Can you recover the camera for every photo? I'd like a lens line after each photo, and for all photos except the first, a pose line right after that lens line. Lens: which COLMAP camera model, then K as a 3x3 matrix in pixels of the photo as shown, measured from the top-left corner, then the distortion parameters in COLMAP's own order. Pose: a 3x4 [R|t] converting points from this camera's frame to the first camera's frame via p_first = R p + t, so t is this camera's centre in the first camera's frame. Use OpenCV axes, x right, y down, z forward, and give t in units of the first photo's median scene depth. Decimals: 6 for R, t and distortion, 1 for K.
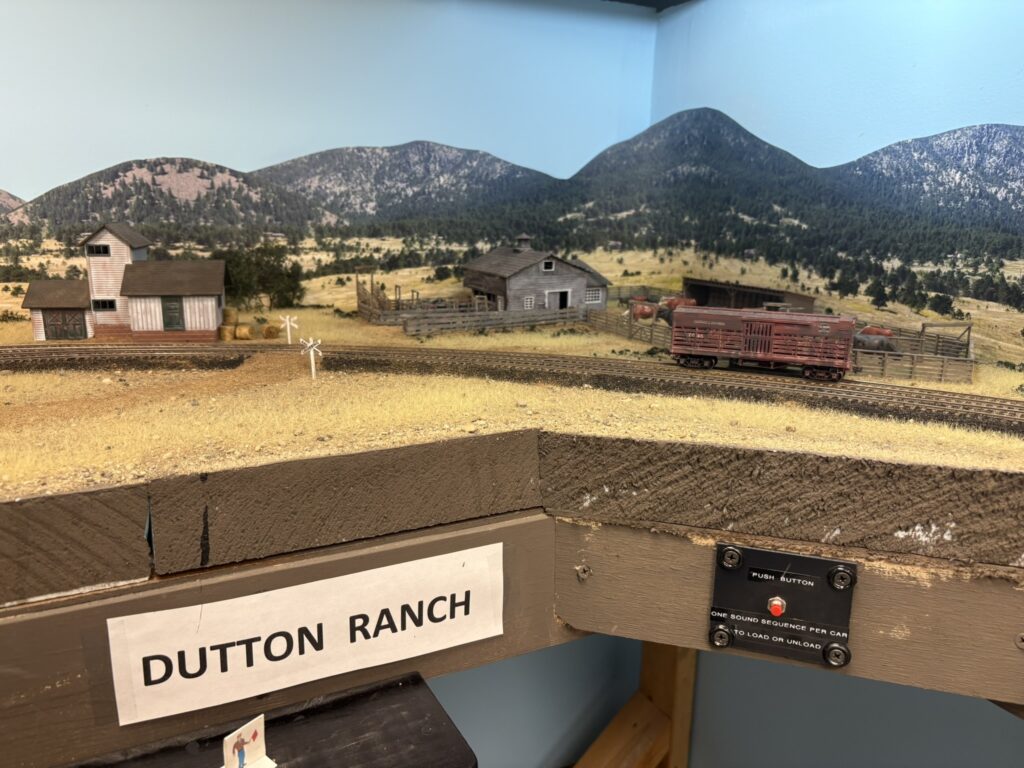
lens RADIAL K [[813.9, 0, 515.3], [0, 813.9, 383.8], [0, 0, 1]] dist [-0.015457, -0.007775]
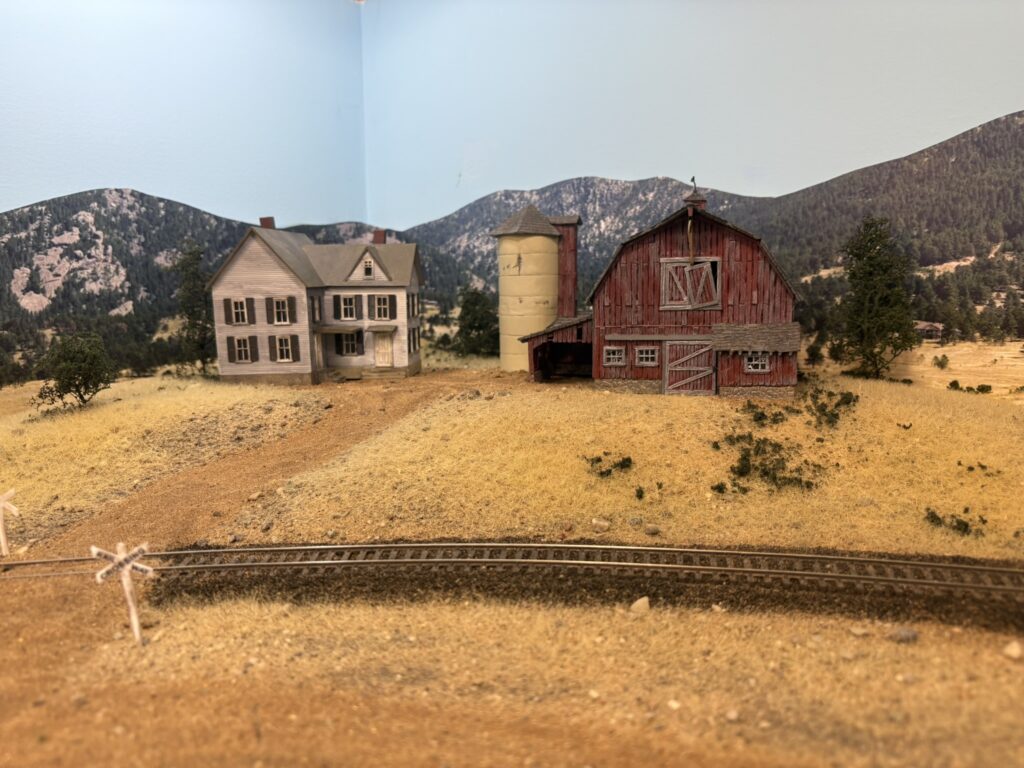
lens RADIAL K [[813.9, 0, 512.6], [0, 813.9, 387.6], [0, 0, 1]] dist [-0.015457, -0.007775]
pose [[0.973326, 0.012160, -0.229104, -0.005255], [-0.028389, 0.997304, -0.067672, -0.057957], [0.227663, 0.072371, 0.971047, 0.286678]]
